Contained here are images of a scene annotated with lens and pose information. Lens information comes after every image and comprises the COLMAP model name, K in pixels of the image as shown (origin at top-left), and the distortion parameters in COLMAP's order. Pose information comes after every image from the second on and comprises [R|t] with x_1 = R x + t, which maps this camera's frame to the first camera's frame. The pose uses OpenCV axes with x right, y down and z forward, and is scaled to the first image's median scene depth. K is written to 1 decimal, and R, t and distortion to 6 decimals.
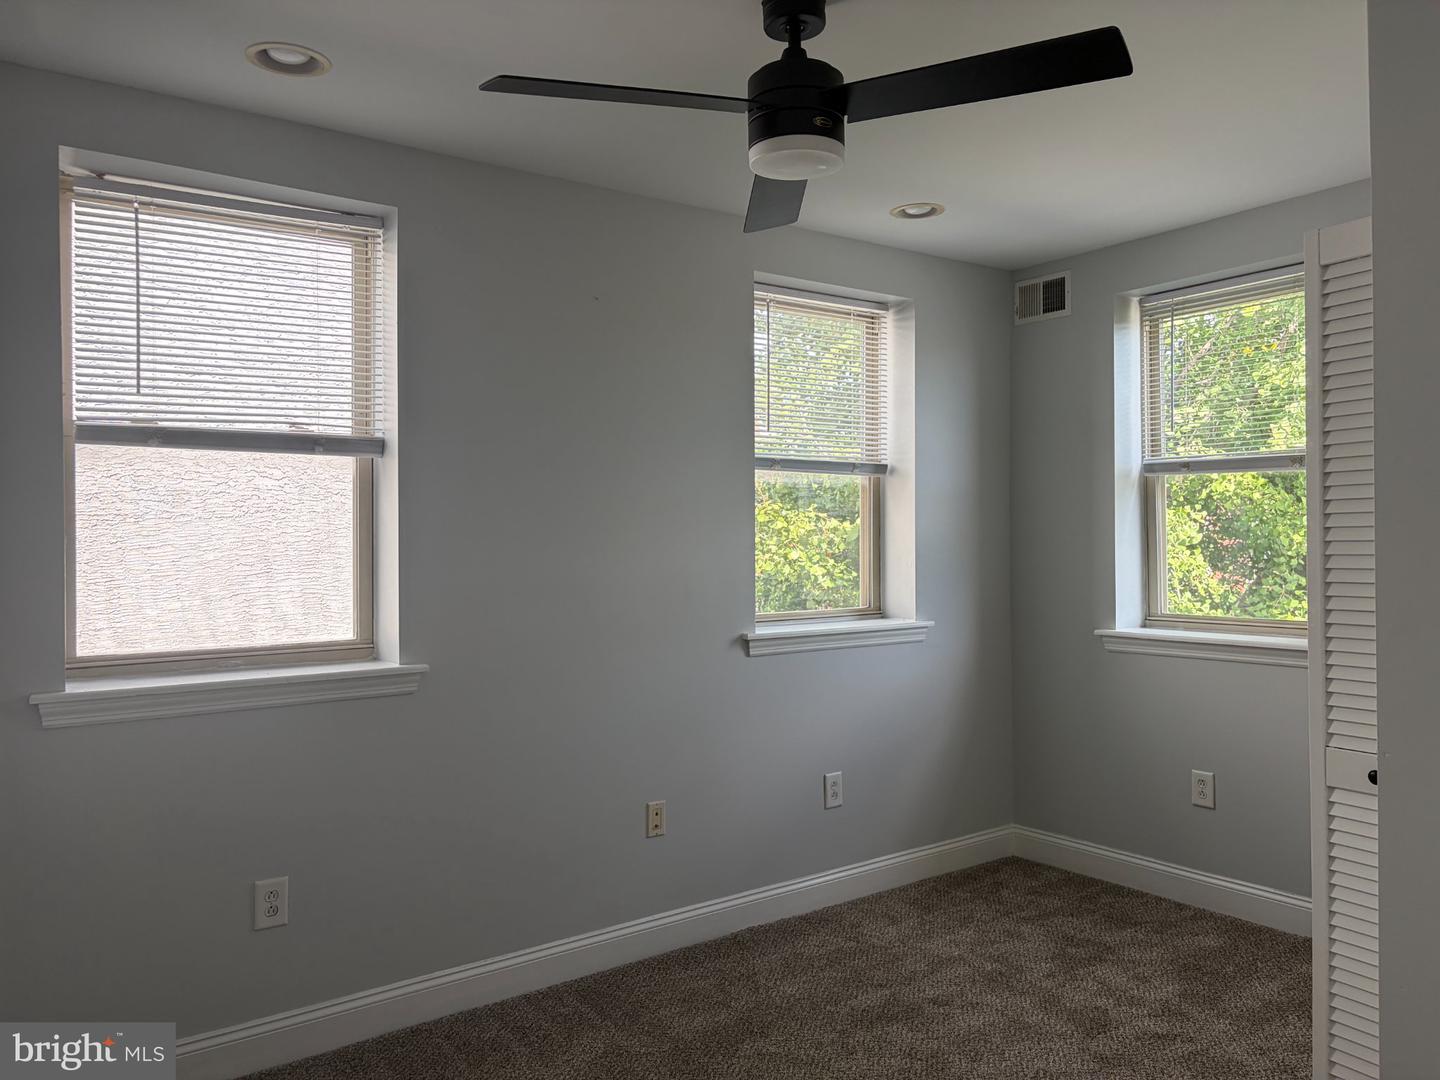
lens RADIAL K [[1093.1, 0, 724.1], [0, 1093.1, 549.1], [0, 0, 1]] dist [0.063857, -0.060020]
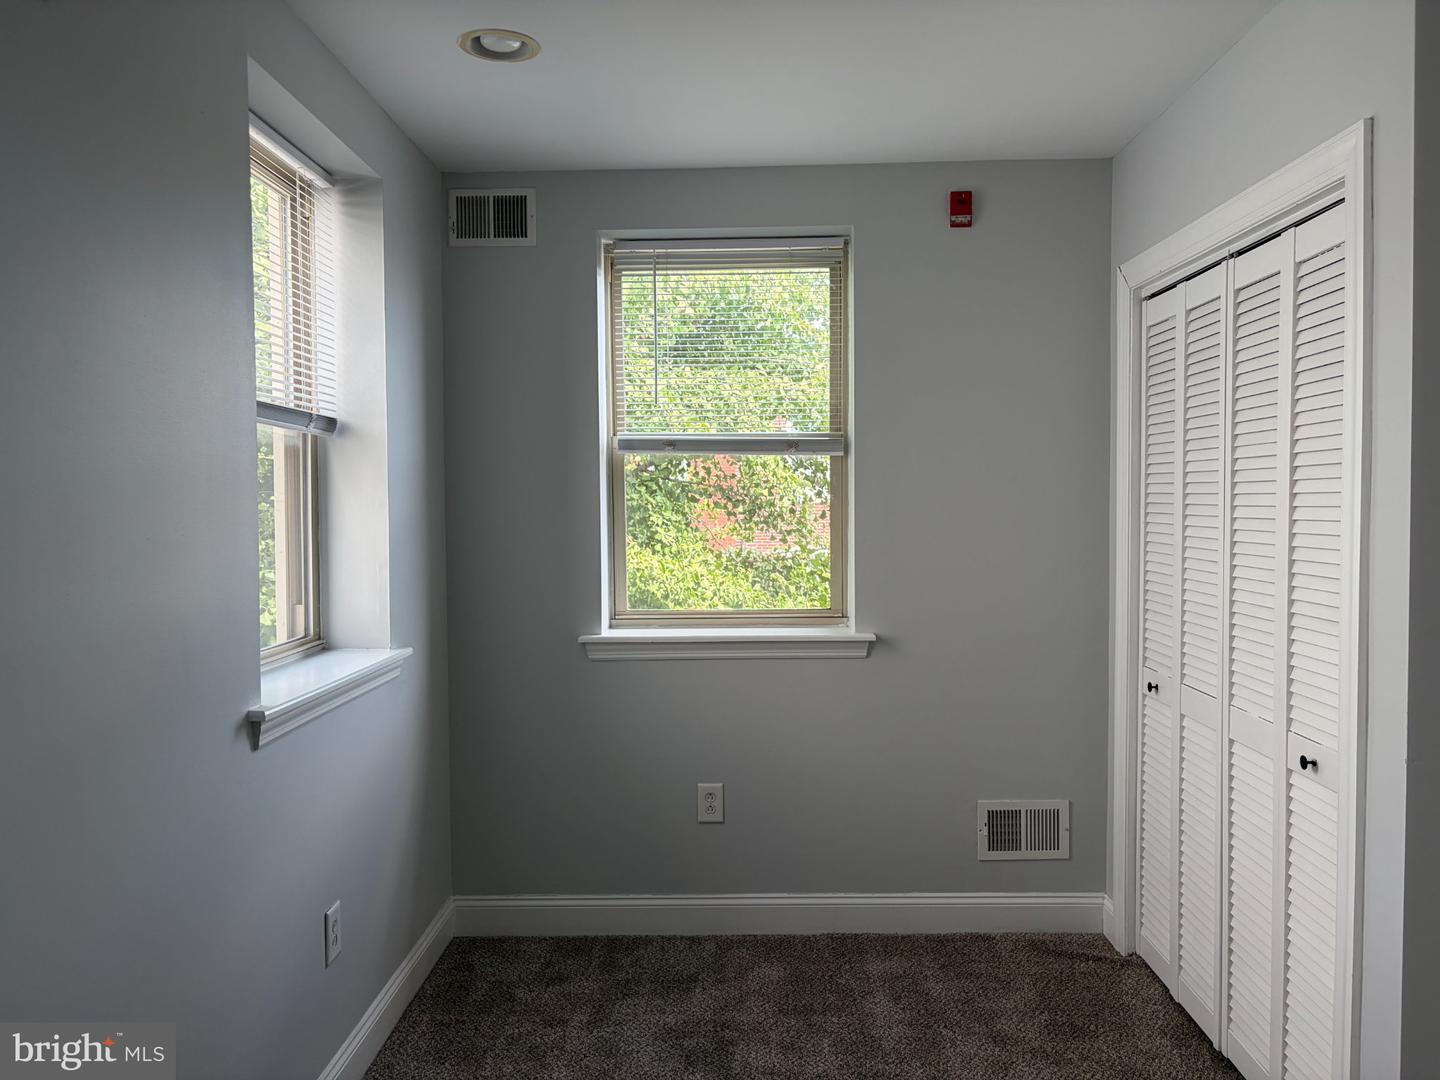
lens RADIAL K [[1093.1, 0, 724.1], [0, 1093.1, 549.1], [0, 0, 1]] dist [0.063857, -0.060020]
pose [[0.614166, -0.031485, 0.788548, -0.258131], [0.011483, 0.999455, 0.030962, -0.017900], [-0.789093, -0.009961, 0.614193, 0.438613]]
